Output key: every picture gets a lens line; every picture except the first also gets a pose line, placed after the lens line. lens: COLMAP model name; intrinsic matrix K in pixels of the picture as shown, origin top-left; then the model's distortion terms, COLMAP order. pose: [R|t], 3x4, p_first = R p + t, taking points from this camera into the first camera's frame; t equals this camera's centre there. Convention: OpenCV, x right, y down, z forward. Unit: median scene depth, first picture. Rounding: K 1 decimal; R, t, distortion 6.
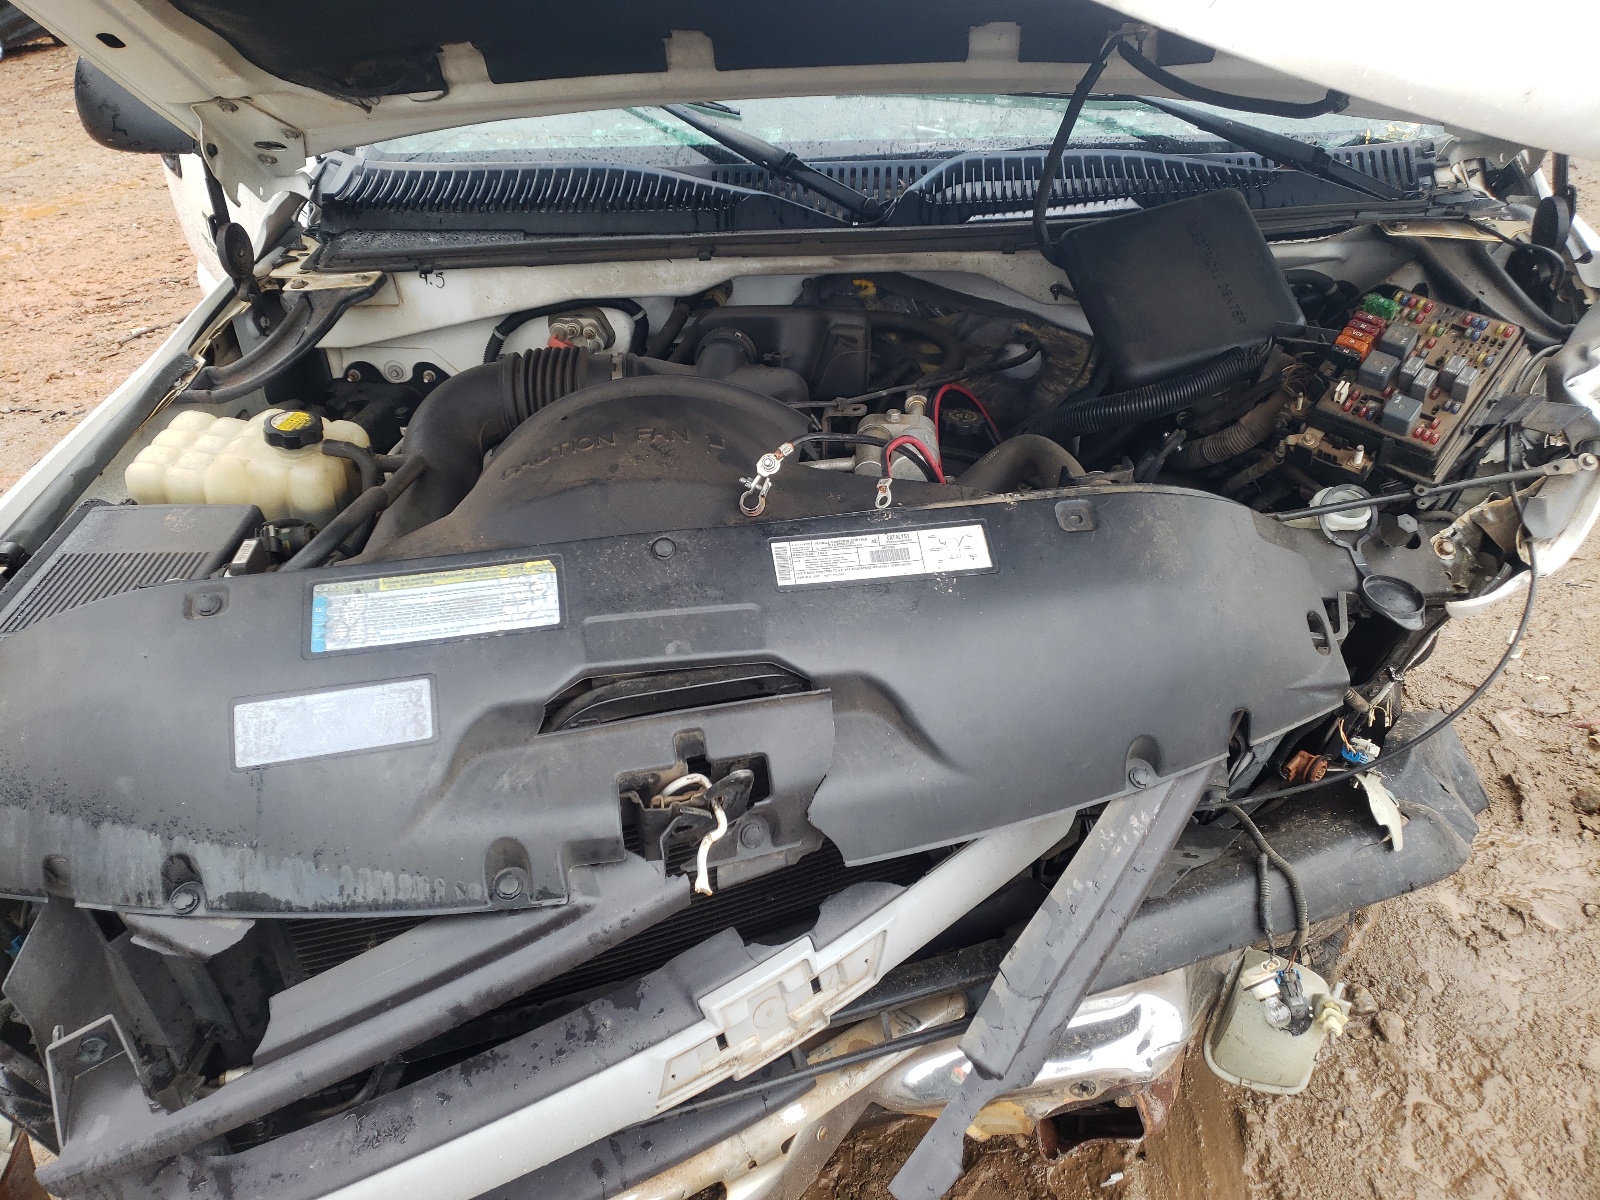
lens RADIAL K [[1244.3, 0, 764.2], [0, 1244.3, 598.0], [0, 0, 1]] dist [0.145787, -0.158855]
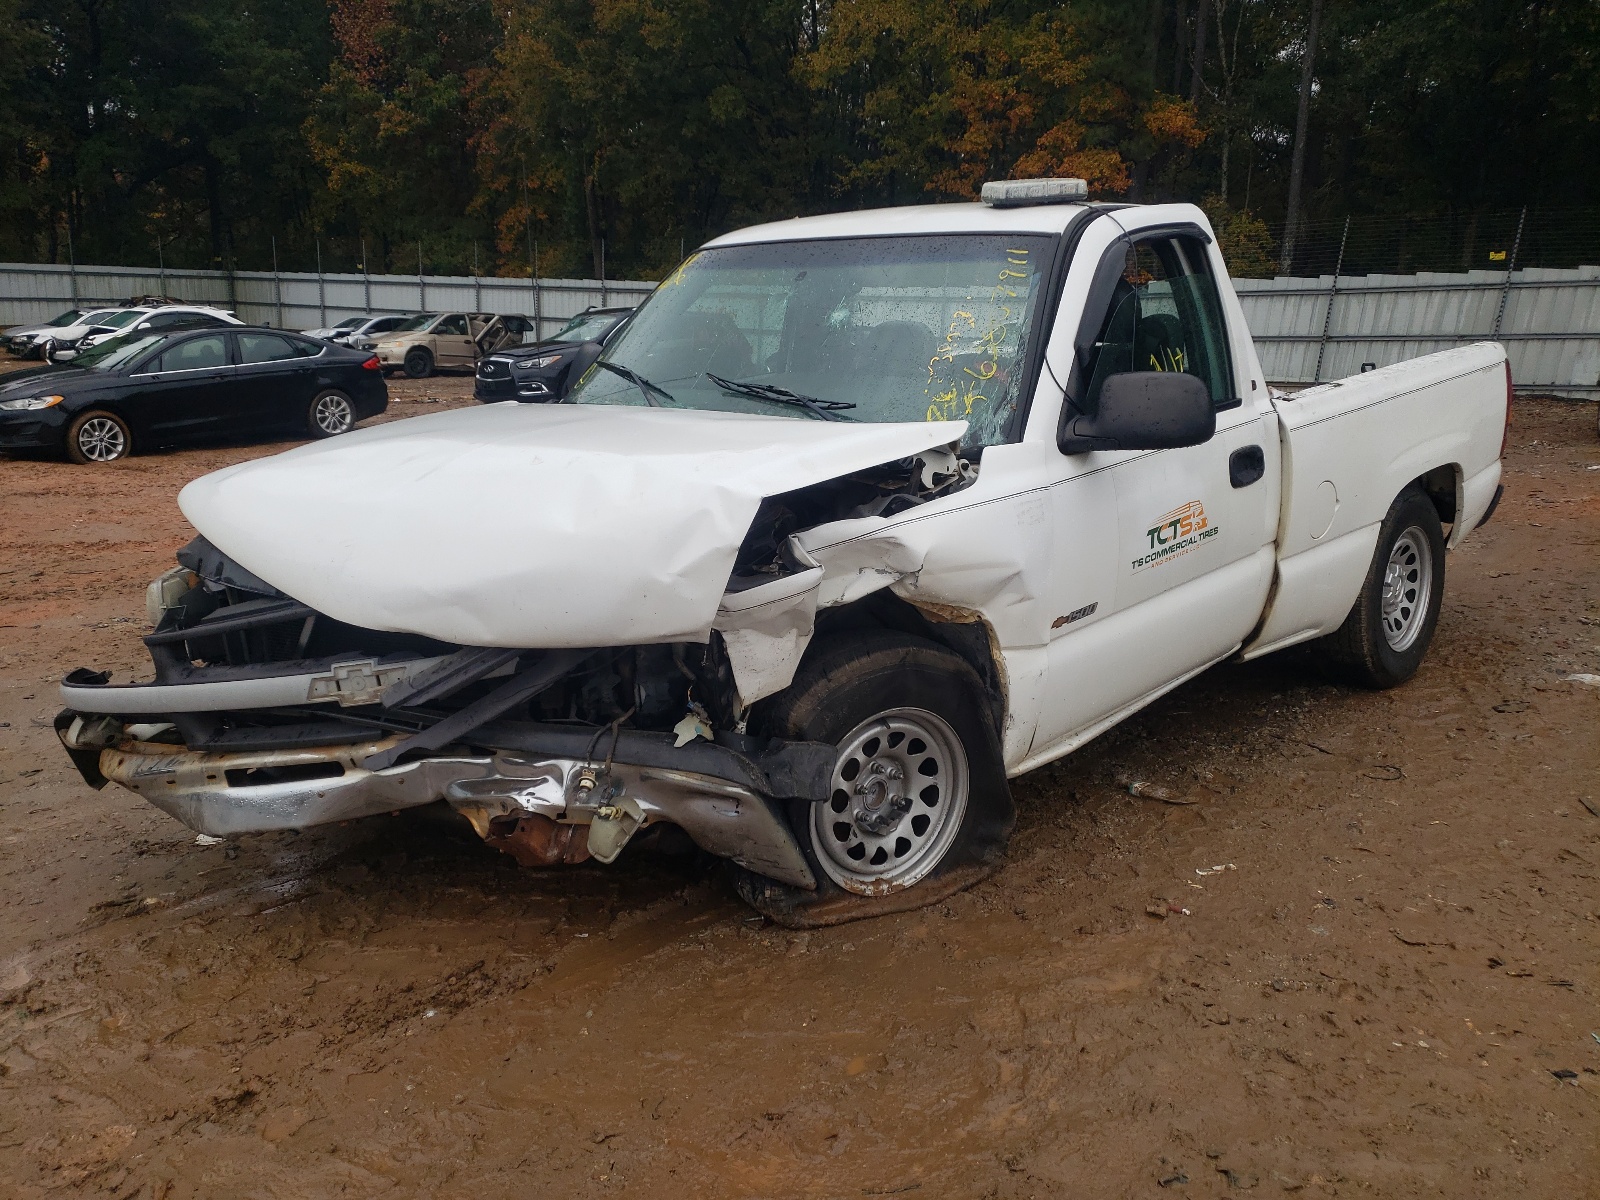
lens RADIAL K [[1266.5, 0, 786.2], [0, 1266.5, 599.9], [0, 0, 1]] dist [0.072539, -0.040988]
pose [[0.814778, 0.186138, -0.549080, 1.423472], [-0.327075, 0.929539, -0.170231, 0.224141], [0.478705, 0.318291, 0.818249, -0.506747]]
